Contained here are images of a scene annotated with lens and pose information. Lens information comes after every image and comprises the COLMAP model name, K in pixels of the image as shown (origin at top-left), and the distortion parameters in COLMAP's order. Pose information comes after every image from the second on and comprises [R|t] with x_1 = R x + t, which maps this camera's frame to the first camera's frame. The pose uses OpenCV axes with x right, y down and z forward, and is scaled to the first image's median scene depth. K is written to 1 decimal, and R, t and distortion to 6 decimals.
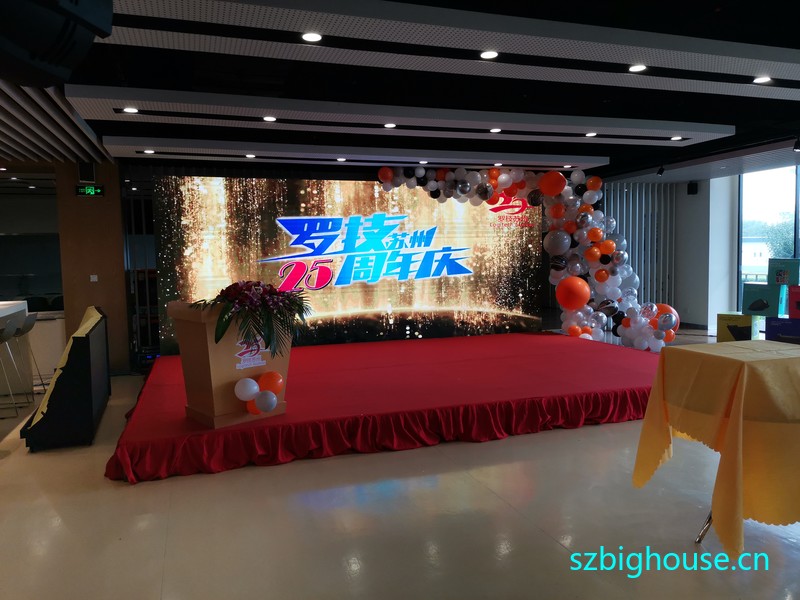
lens RADIAL K [[594.2, 0, 406.3], [0, 594.2, 297.9], [0, 0, 1]] dist [0.041490, -0.021201]
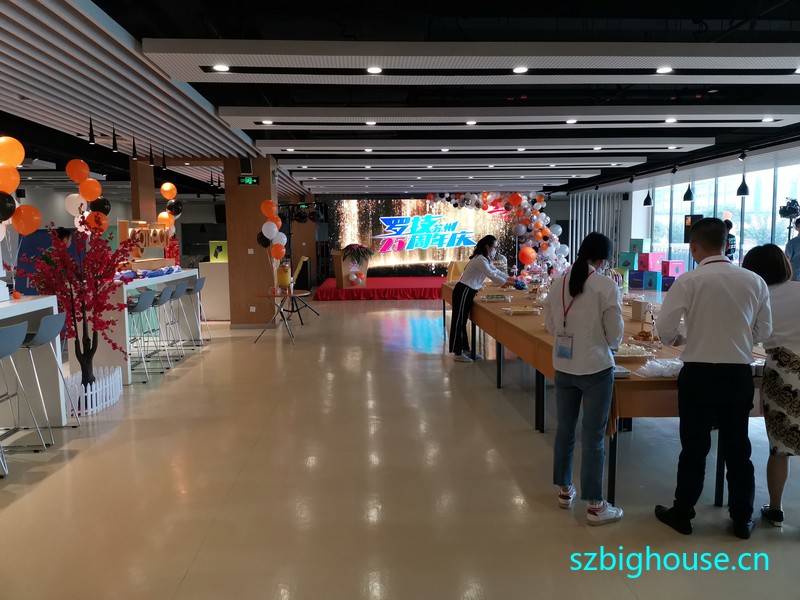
lens RADIAL K [[594.2, 0, 400.4], [0, 594.2, 300.4], [0, 0, 1]] dist [0.041490, -0.021201]
pose [[0.960428, 0.039896, -0.275657, 0.444071], [-0.028211, 0.998533, 0.046227, 0.062505], [0.277097, -0.036621, 0.960144, -1.029515]]
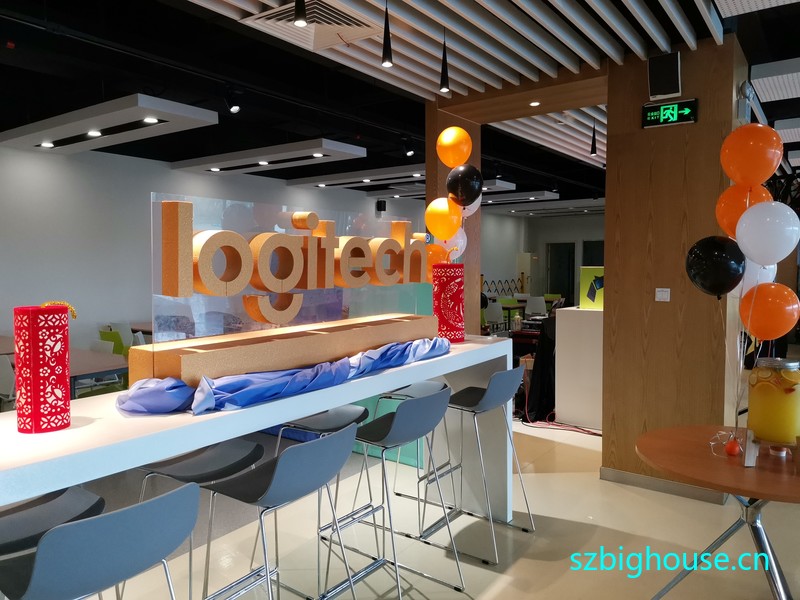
lens RADIAL K [[594.2, 0, 397.0], [0, 594.2, 301.6], [0, 0, 1]] dist [0.041490, -0.021201]
pose [[0.567062, 0.072572, -0.820472, 0.114938], [-0.061597, 0.997058, 0.045619, 0.027172], [0.821369, 0.024669, 0.569864, -0.444019]]
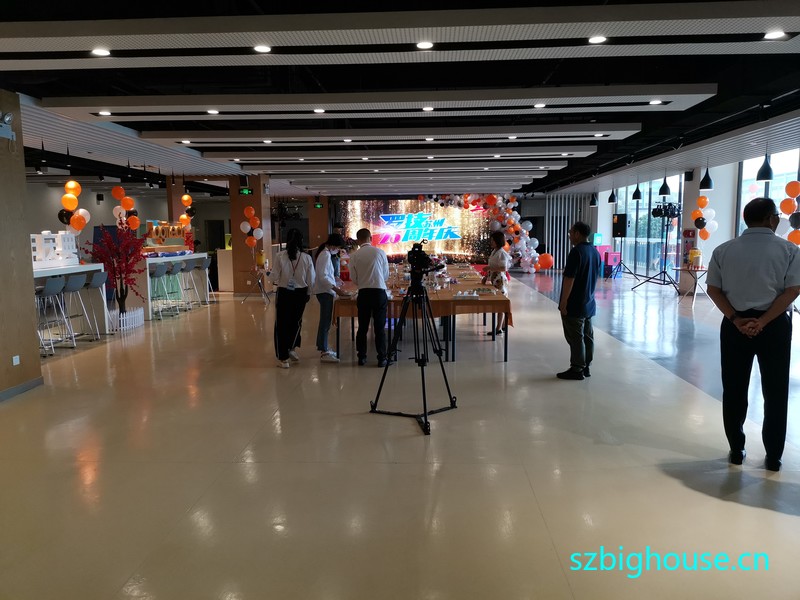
lens RADIAL K [[594.2, 0, 400.8], [0, 594.2, 302.2], [0, 0, 1]] dist [0.041490, -0.021201]
pose [[0.922365, 0.059603, -0.381695, 0.849190], [-0.037883, 0.997219, 0.064174, 0.073794], [0.384458, -0.044732, 0.922058, -1.337072]]
